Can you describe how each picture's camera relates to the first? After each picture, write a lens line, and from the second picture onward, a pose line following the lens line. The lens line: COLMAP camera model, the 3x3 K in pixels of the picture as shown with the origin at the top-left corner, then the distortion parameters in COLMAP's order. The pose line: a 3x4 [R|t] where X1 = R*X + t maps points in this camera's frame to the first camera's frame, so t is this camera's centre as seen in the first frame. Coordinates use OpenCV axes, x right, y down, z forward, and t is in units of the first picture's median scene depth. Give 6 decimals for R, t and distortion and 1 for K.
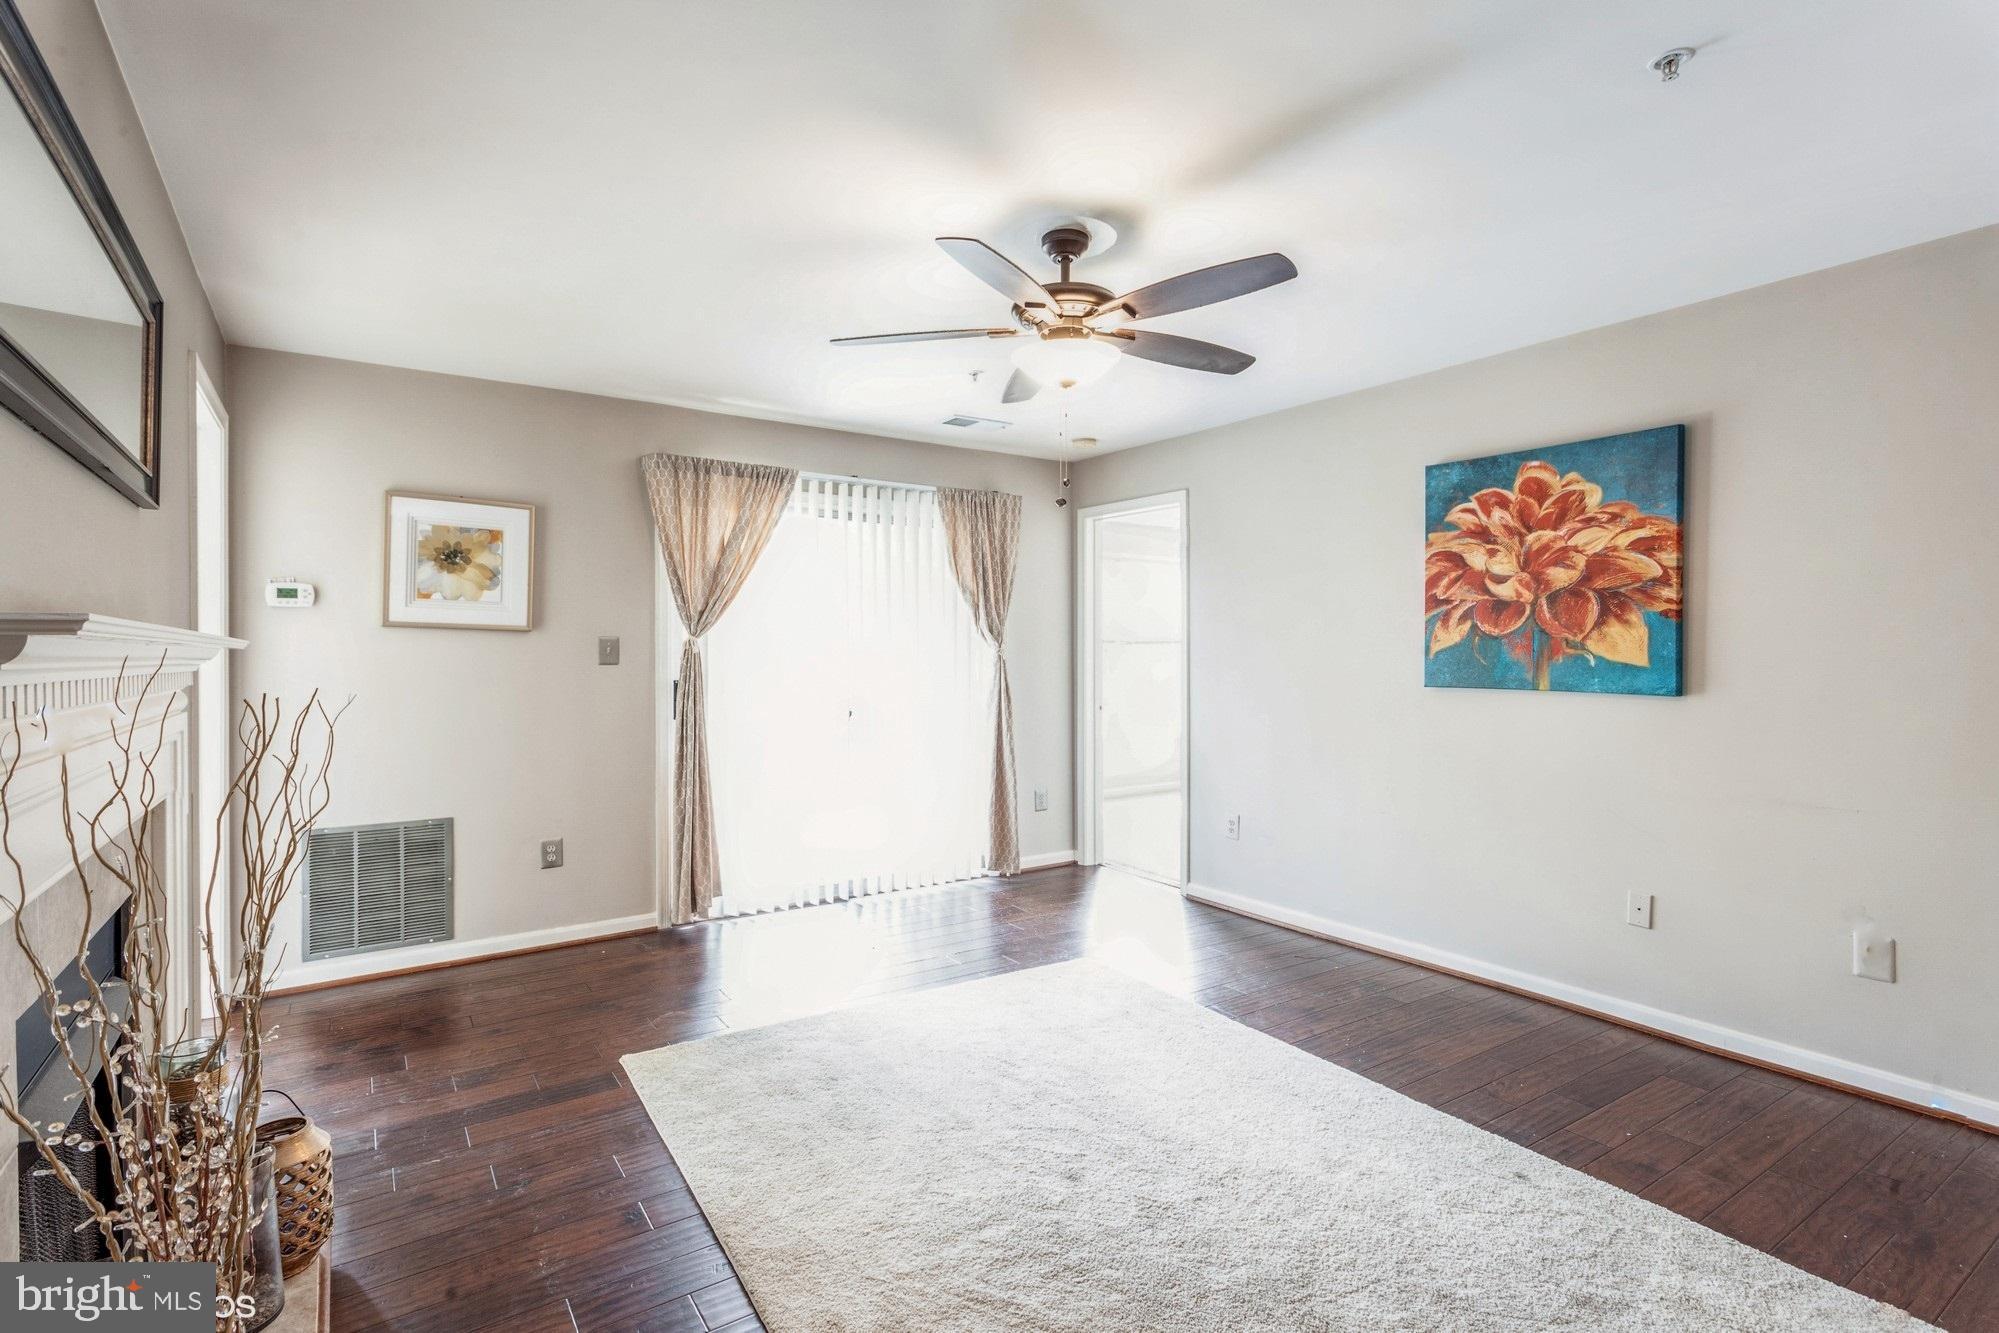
lens RADIAL K [[949.7, 0, 996.1], [0, 949.7, 653.0], [0, 0, 1]] dist [-0.002095, -0.000018]
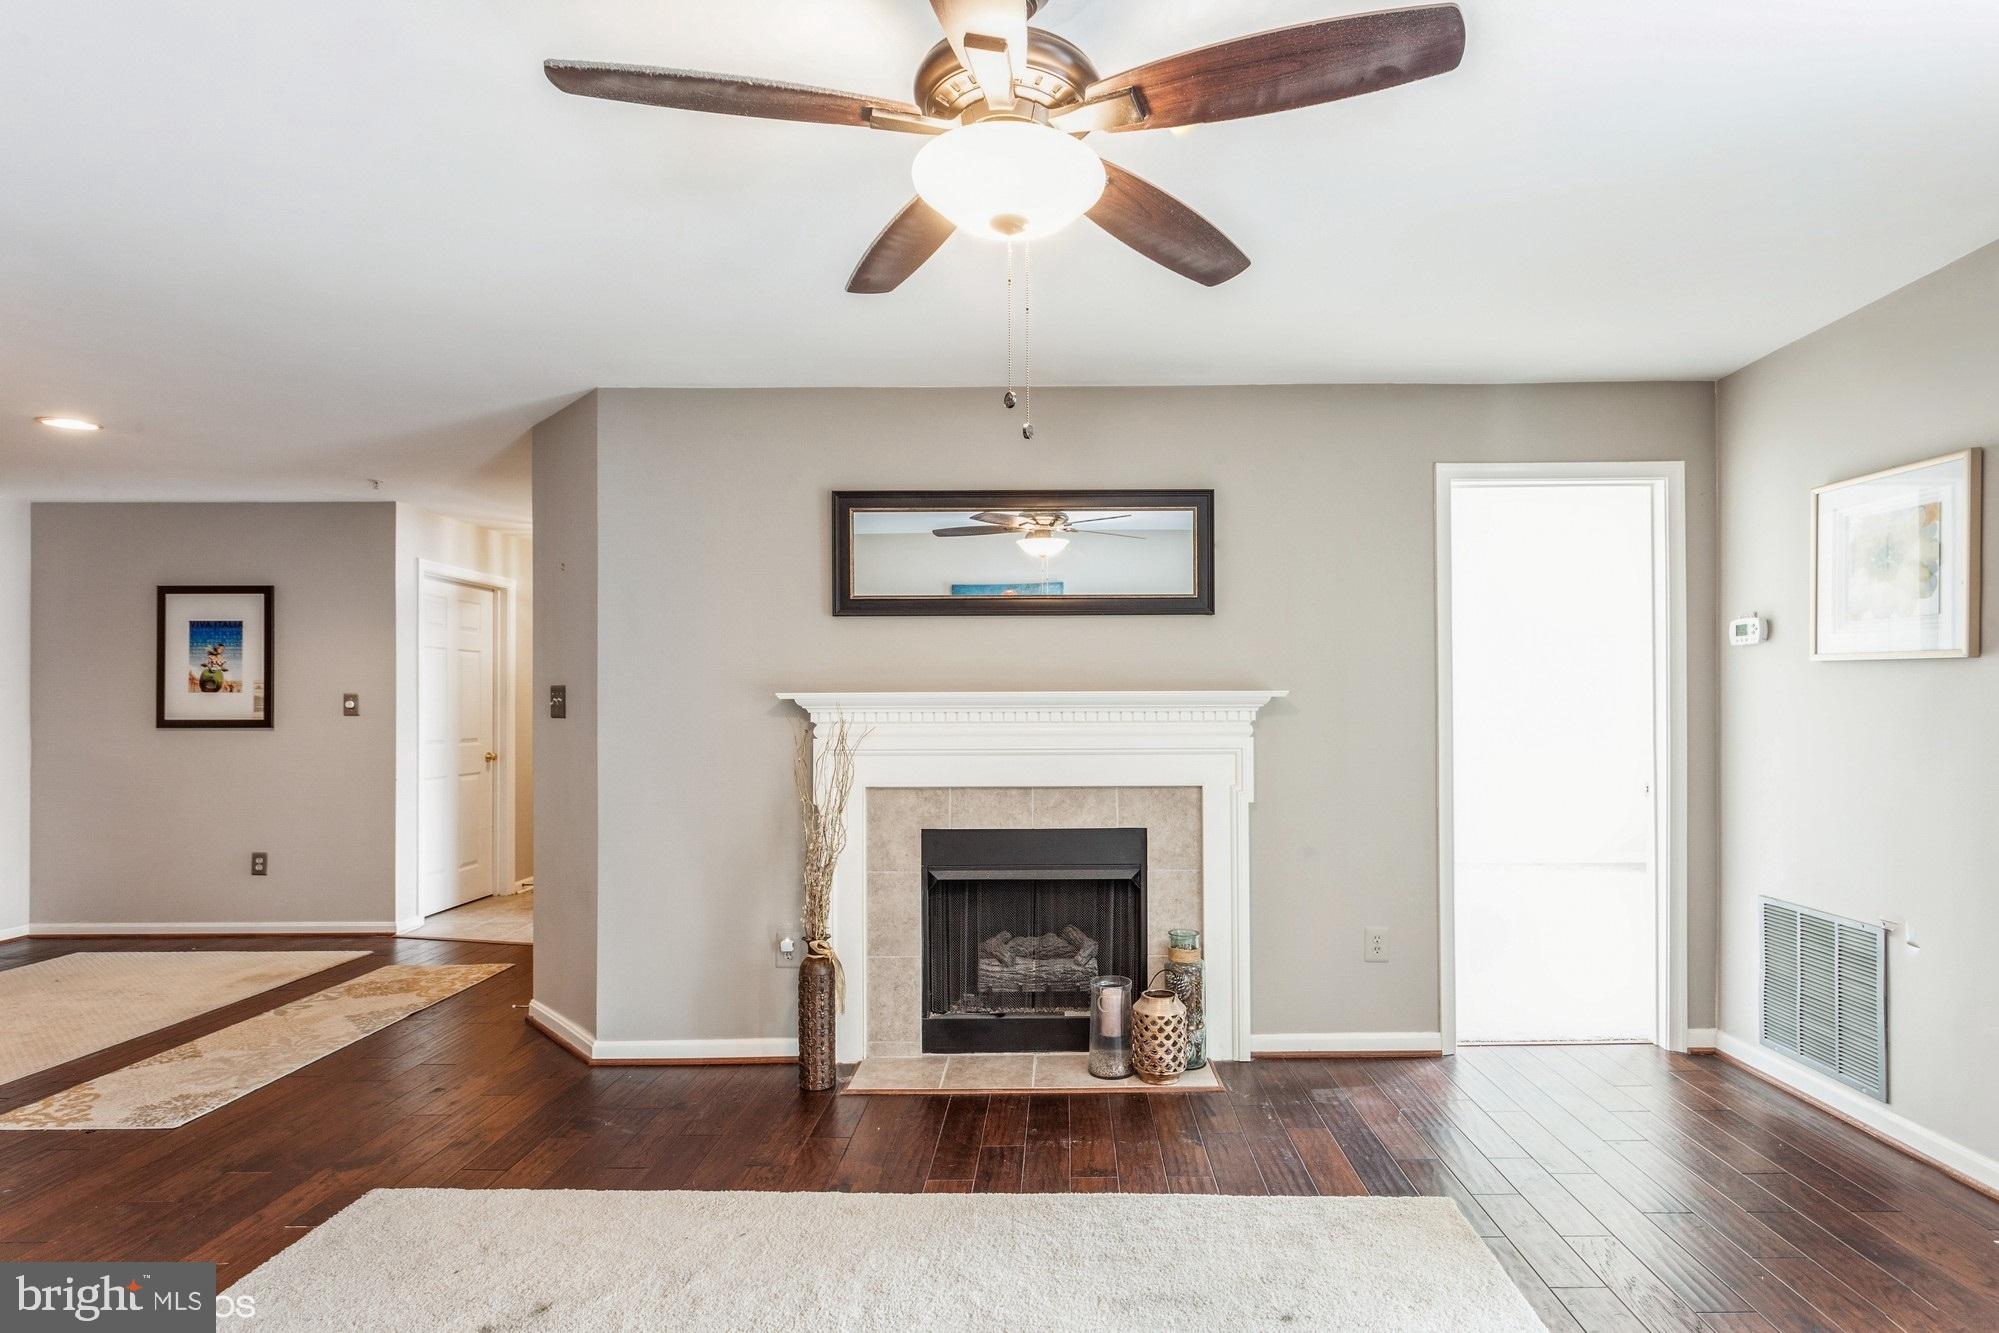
lens RADIAL K [[981.4, 0, 1080.9], [0, 981.4, 696.2], [0, 0, 1]] dist [-0.001125, 0.001000]
pose [[-0.555494, -0.001264, -0.831520, 0.366505], [0.006978, 0.999957, -0.006182, 0.001823], [0.831491, -0.009236, -0.555461, 0.928605]]
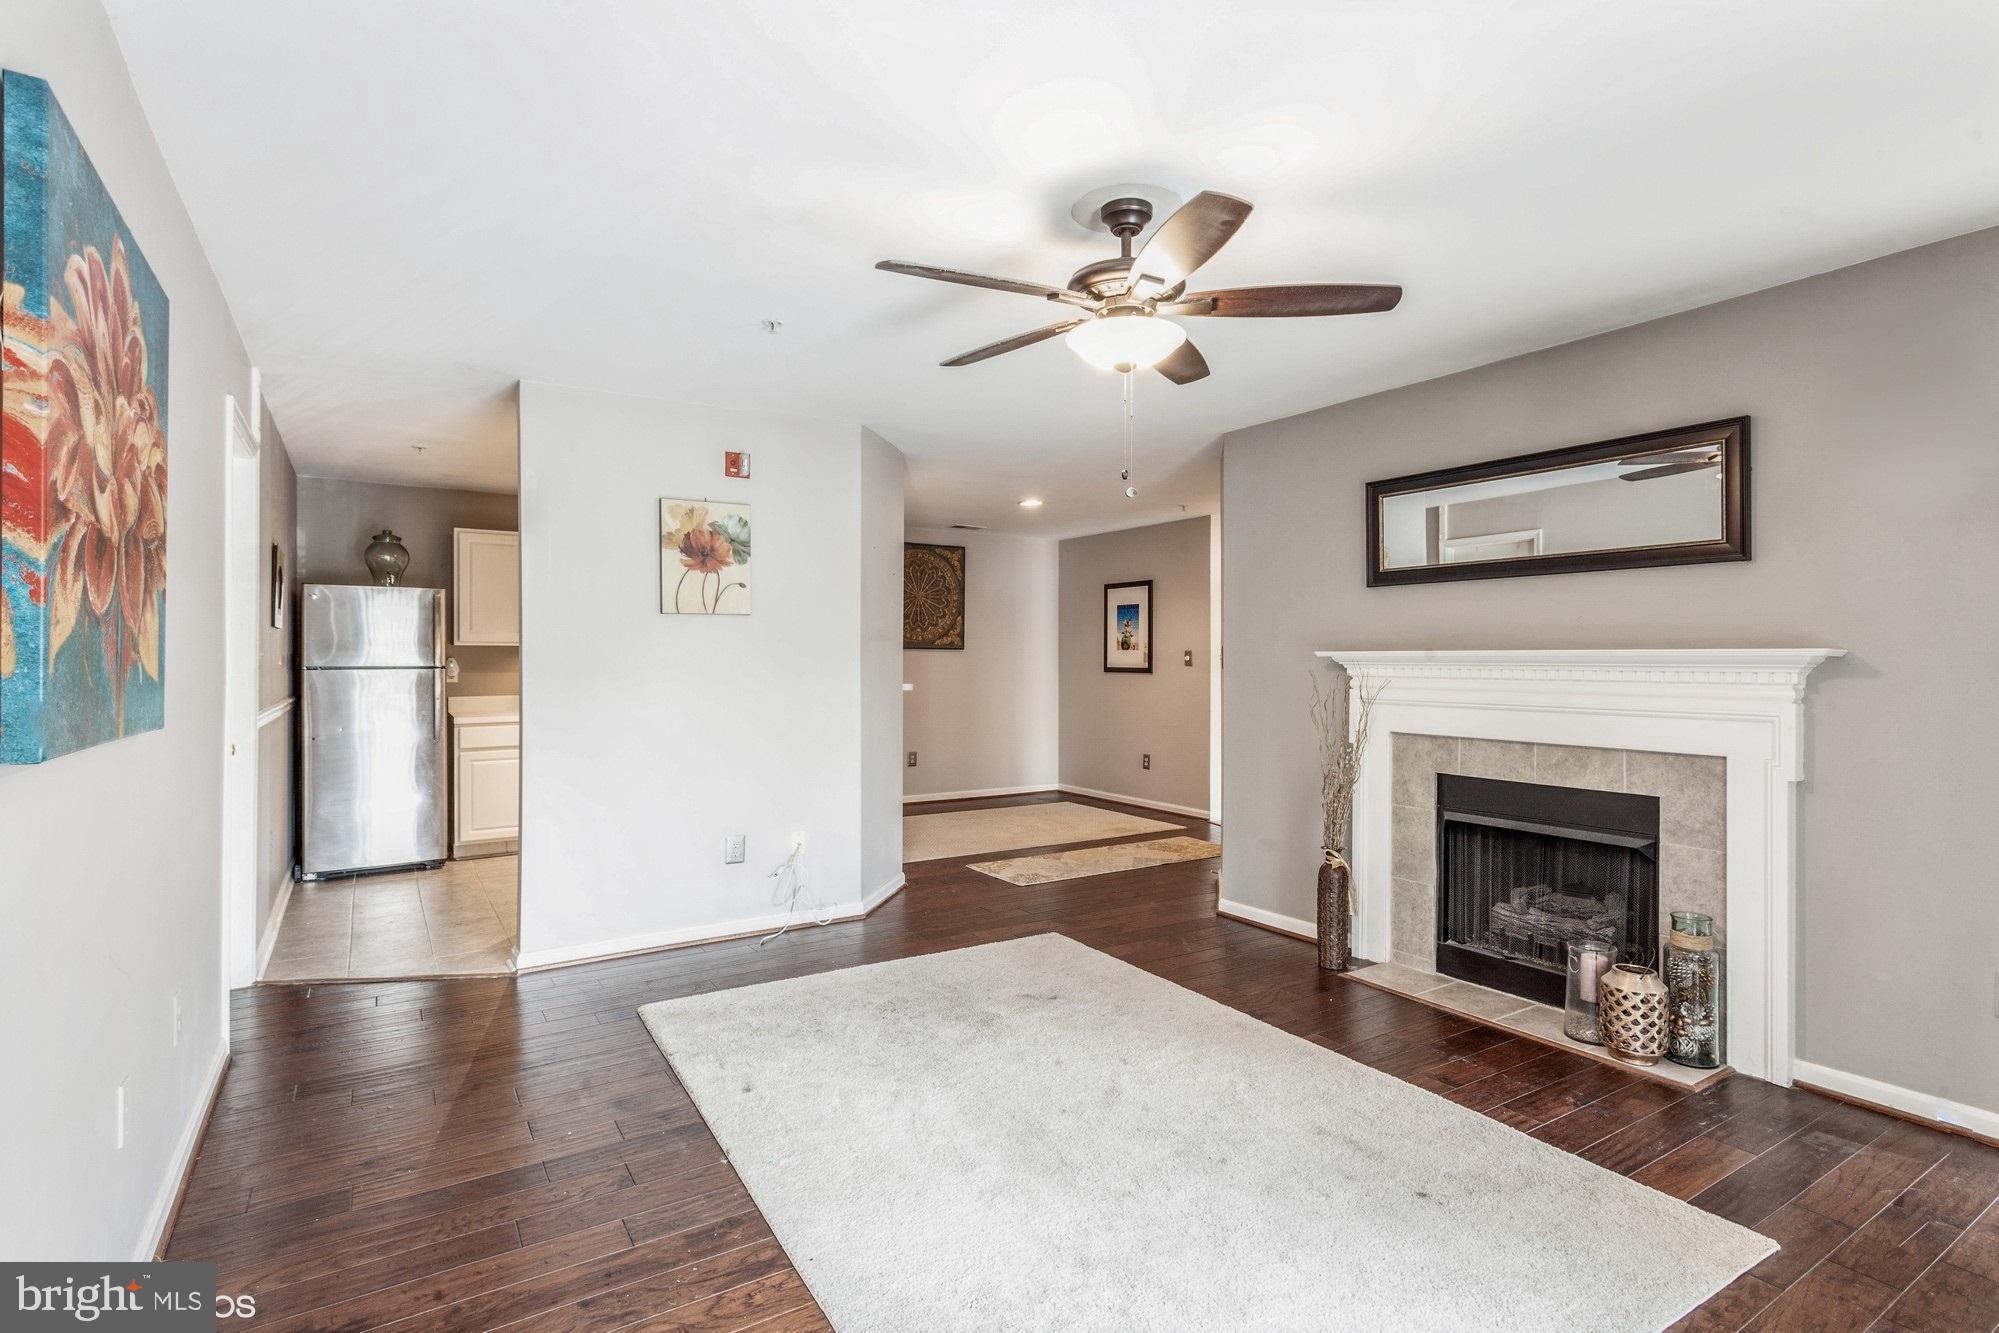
lens RADIAL K [[975.6, 0, 995.9], [0, 975.6, 662.0], [0, 0, 1]] dist [0.000378, 0.000021]
pose [[-0.999677, 0.001398, 0.025379, 0.125434], [0.001463, 0.999996, 0.002521, 0.000024], [-0.025376, 0.002557, -0.999675, 1.322566]]
